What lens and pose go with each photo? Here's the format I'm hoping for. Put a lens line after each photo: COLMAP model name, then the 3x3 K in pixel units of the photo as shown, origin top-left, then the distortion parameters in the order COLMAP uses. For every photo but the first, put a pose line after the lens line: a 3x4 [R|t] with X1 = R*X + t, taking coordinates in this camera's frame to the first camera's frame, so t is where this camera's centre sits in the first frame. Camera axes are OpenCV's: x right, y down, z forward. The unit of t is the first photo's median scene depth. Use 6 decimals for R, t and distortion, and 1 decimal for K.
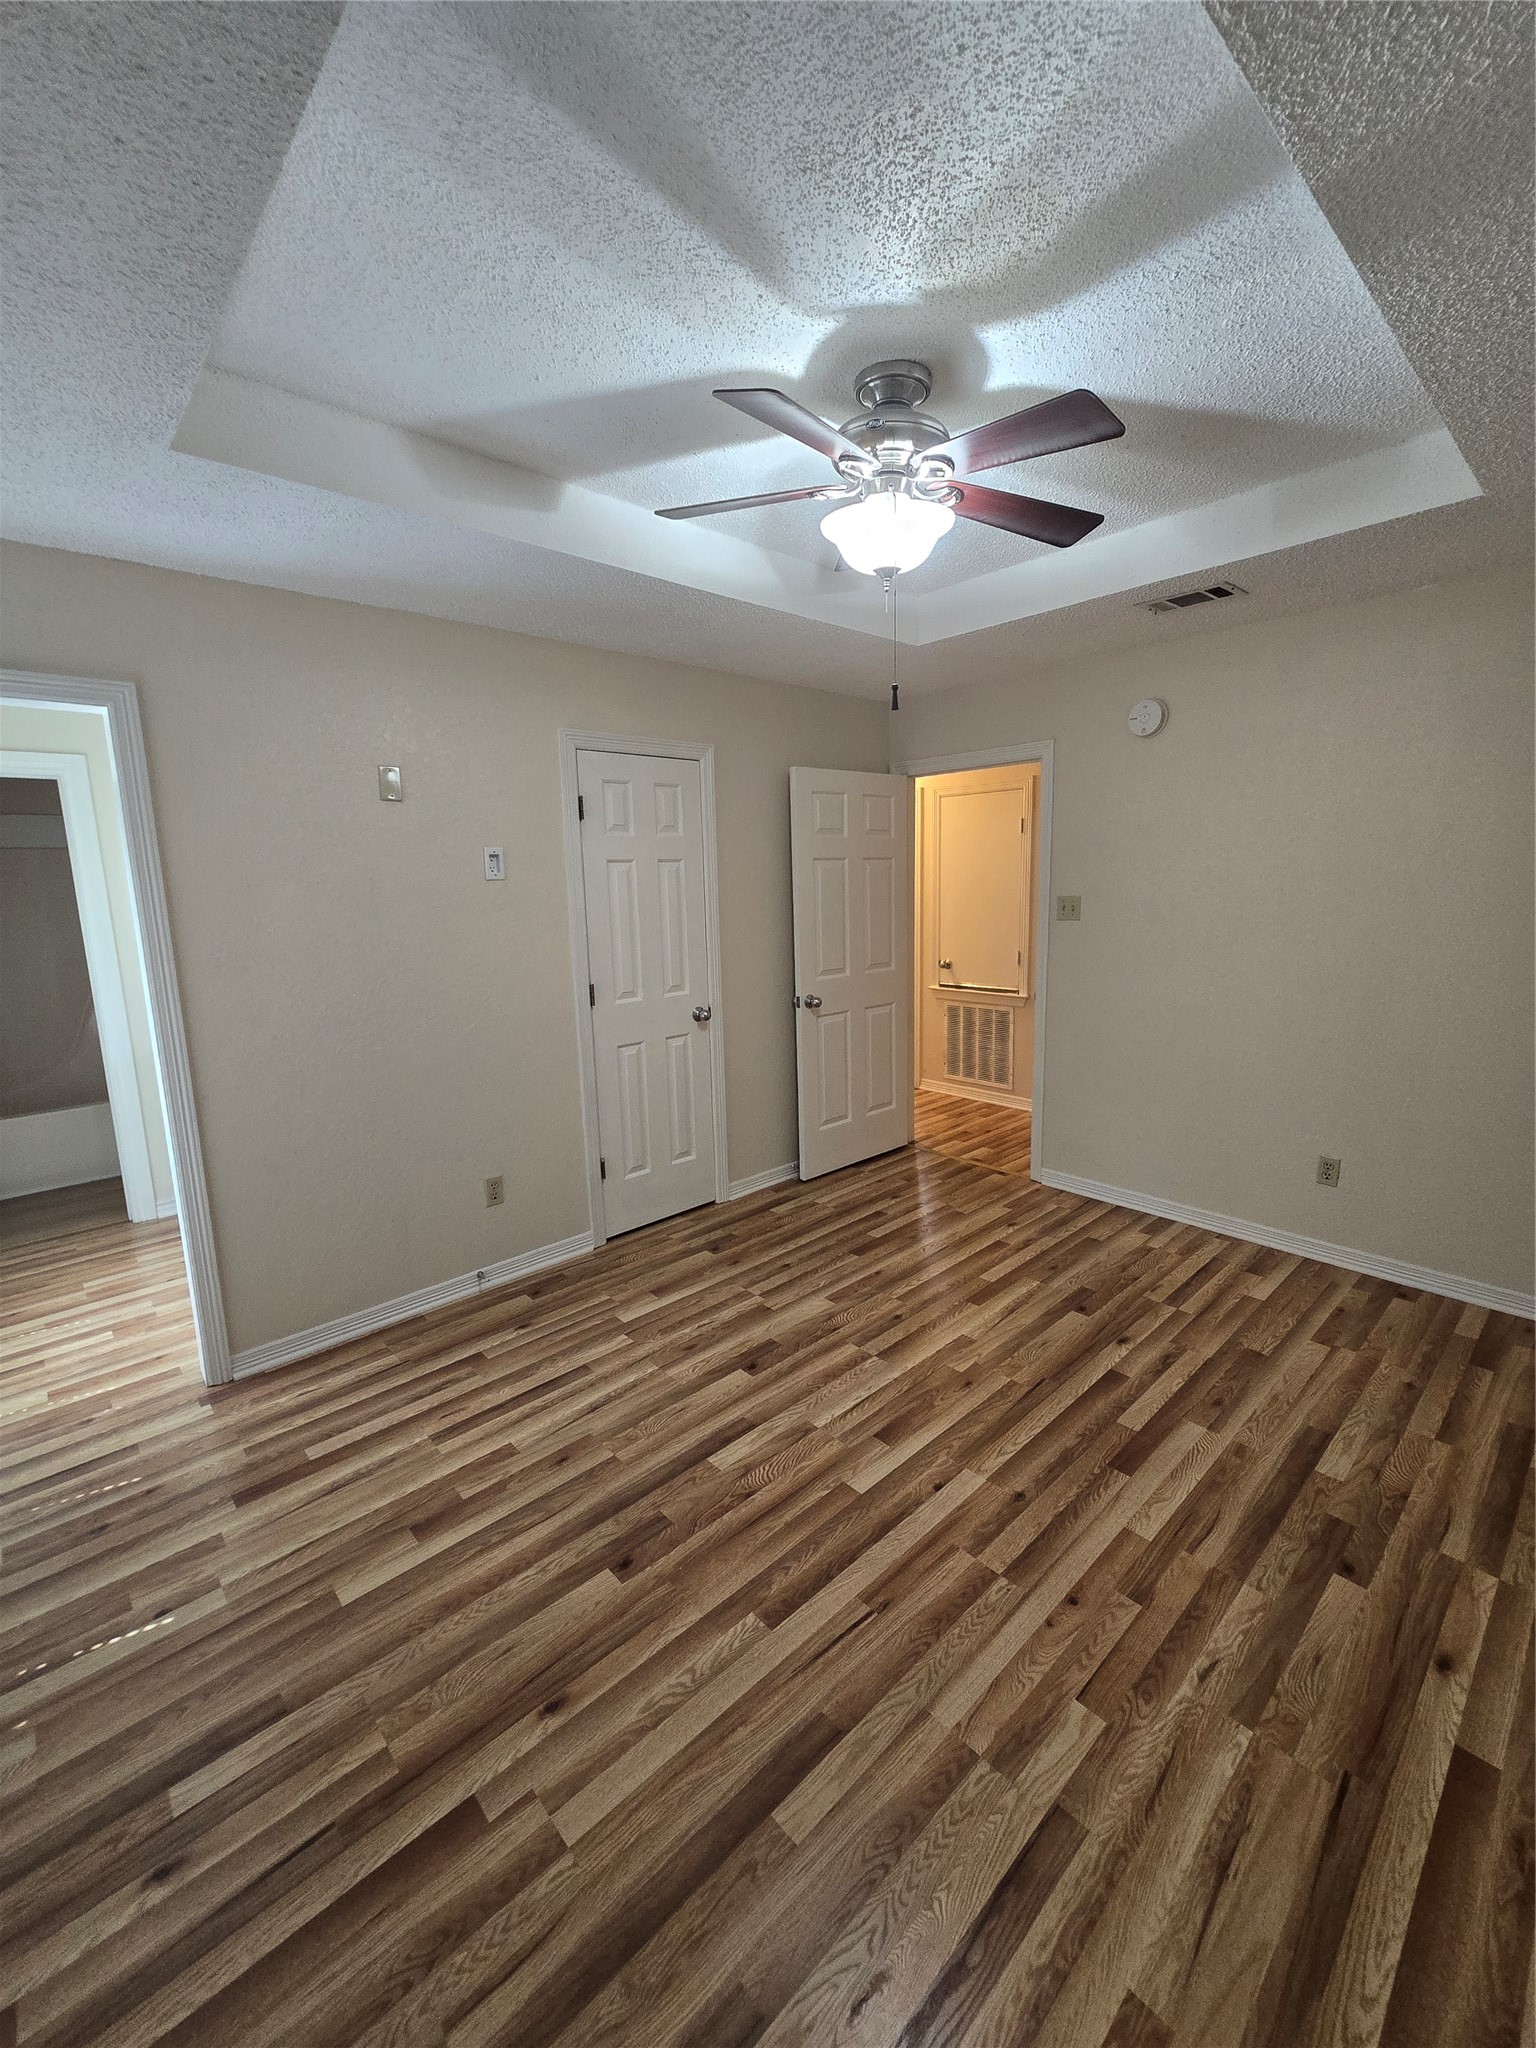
lens RADIAL K [[840.8, 0, 768.6], [0, 840.8, 1021.0], [0, 0, 1]] dist [-0.024076, 0.000890]
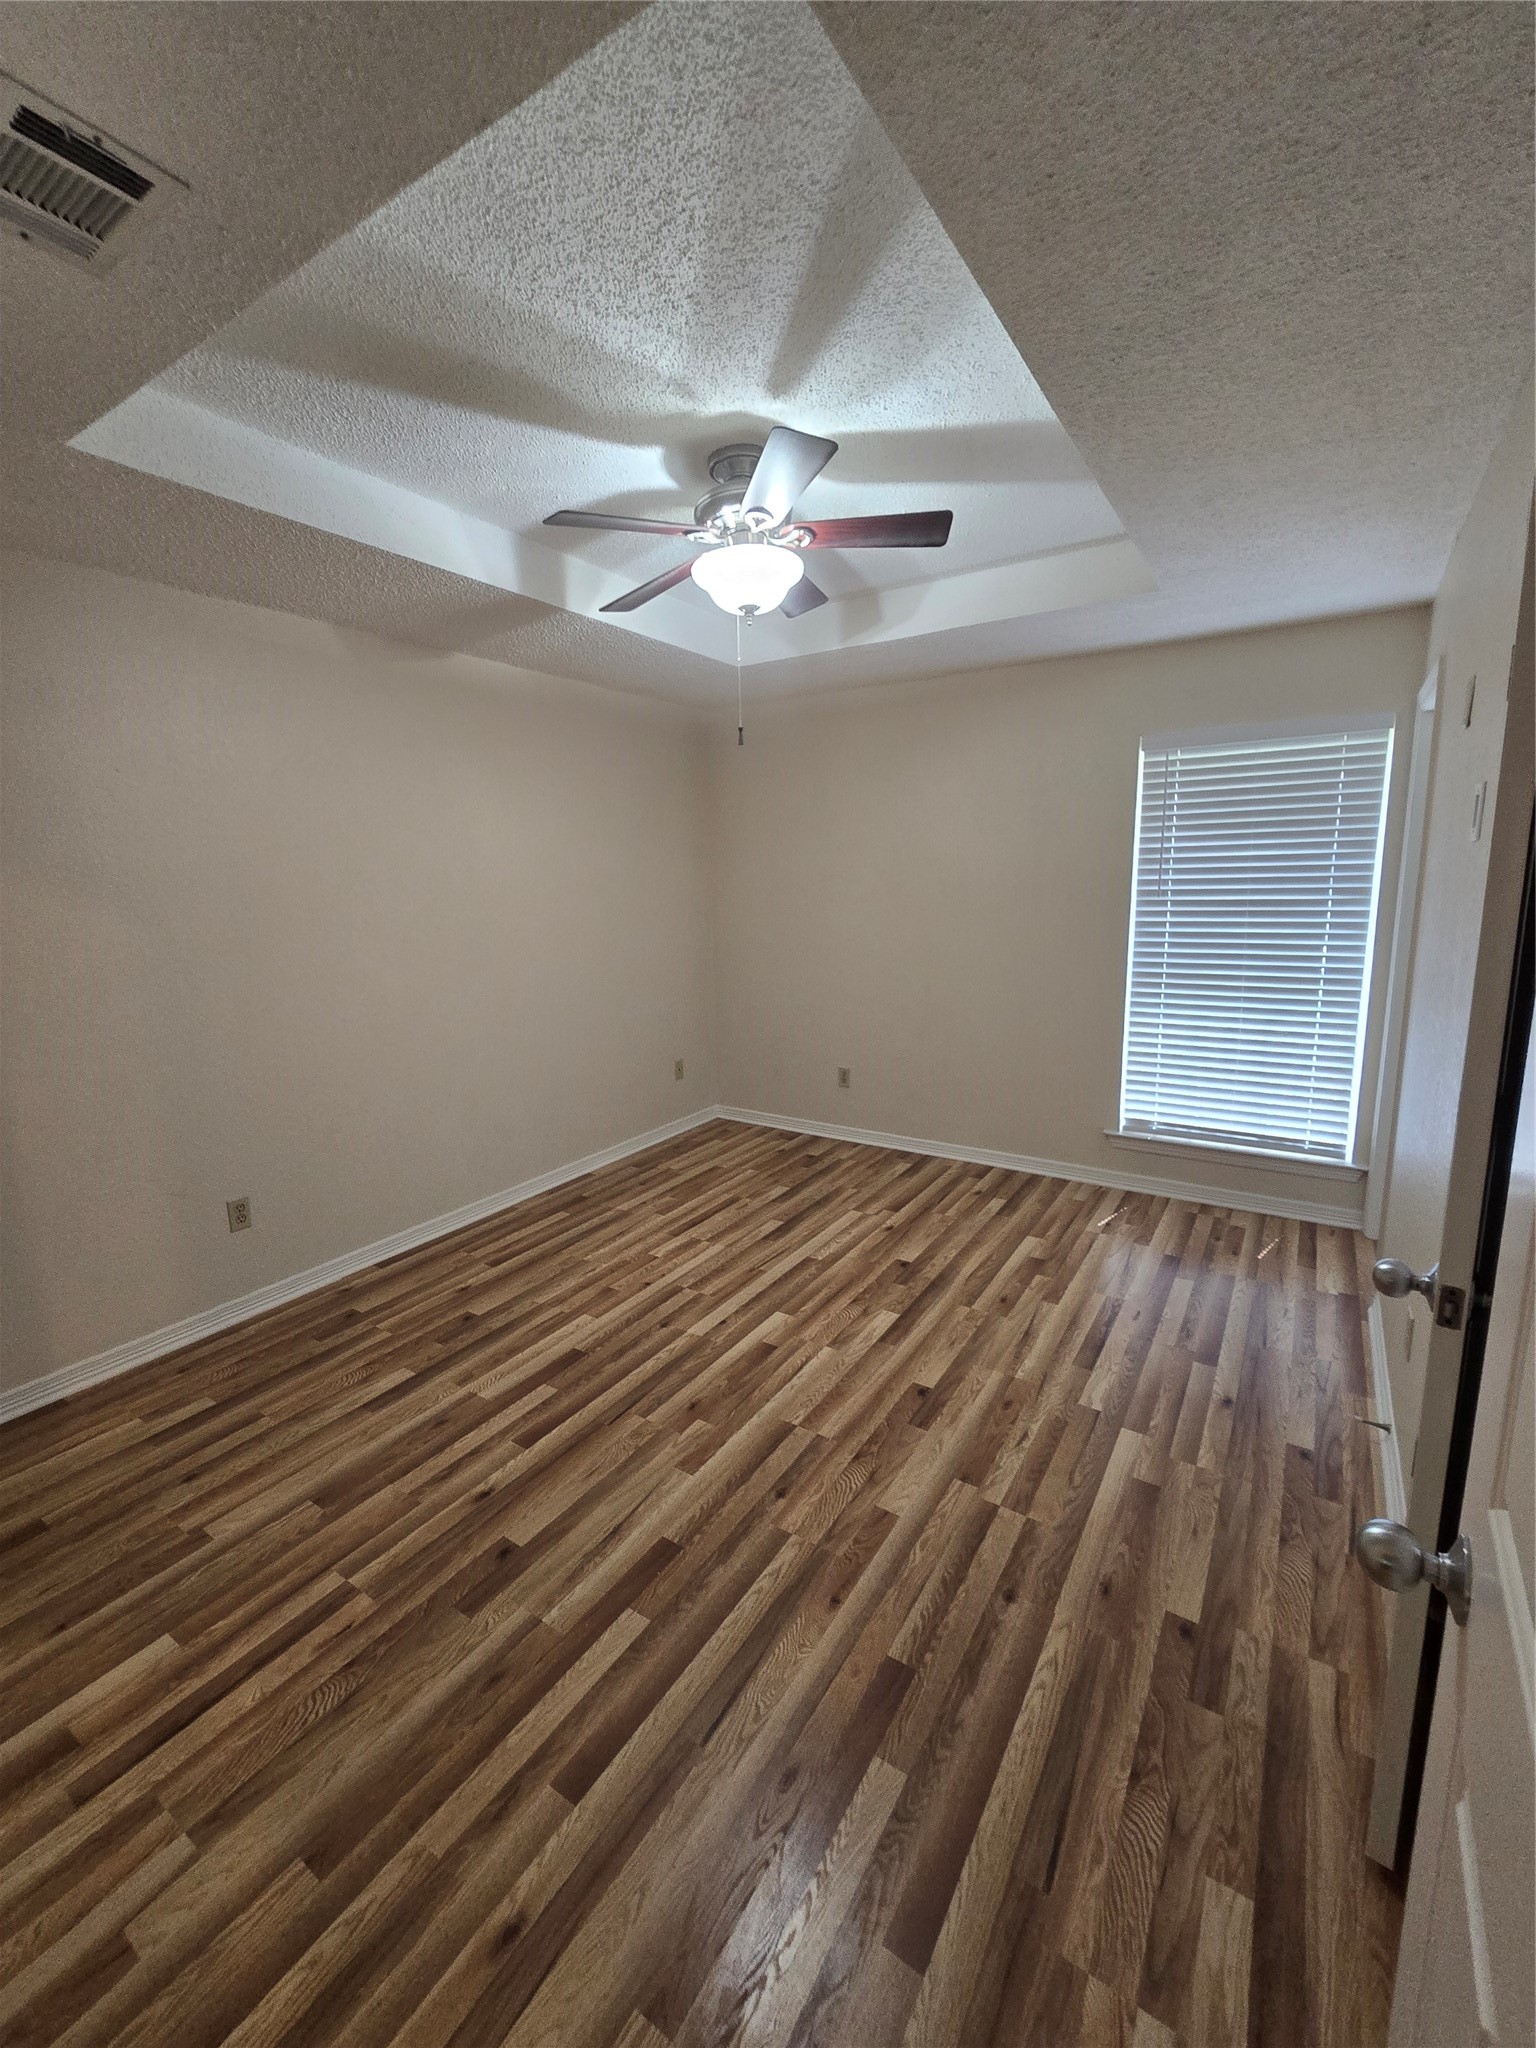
lens RADIAL K [[840.8, 0, 766.4], [0, 840.8, 1022.8], [0, 0, 1]] dist [-0.024076, 0.000890]
pose [[-0.968155, 0.088087, -0.234344, 0.359274], [0.003328, 0.940502, 0.339772, -0.311147], [0.250330, 0.328172, -0.910844, 1.833047]]
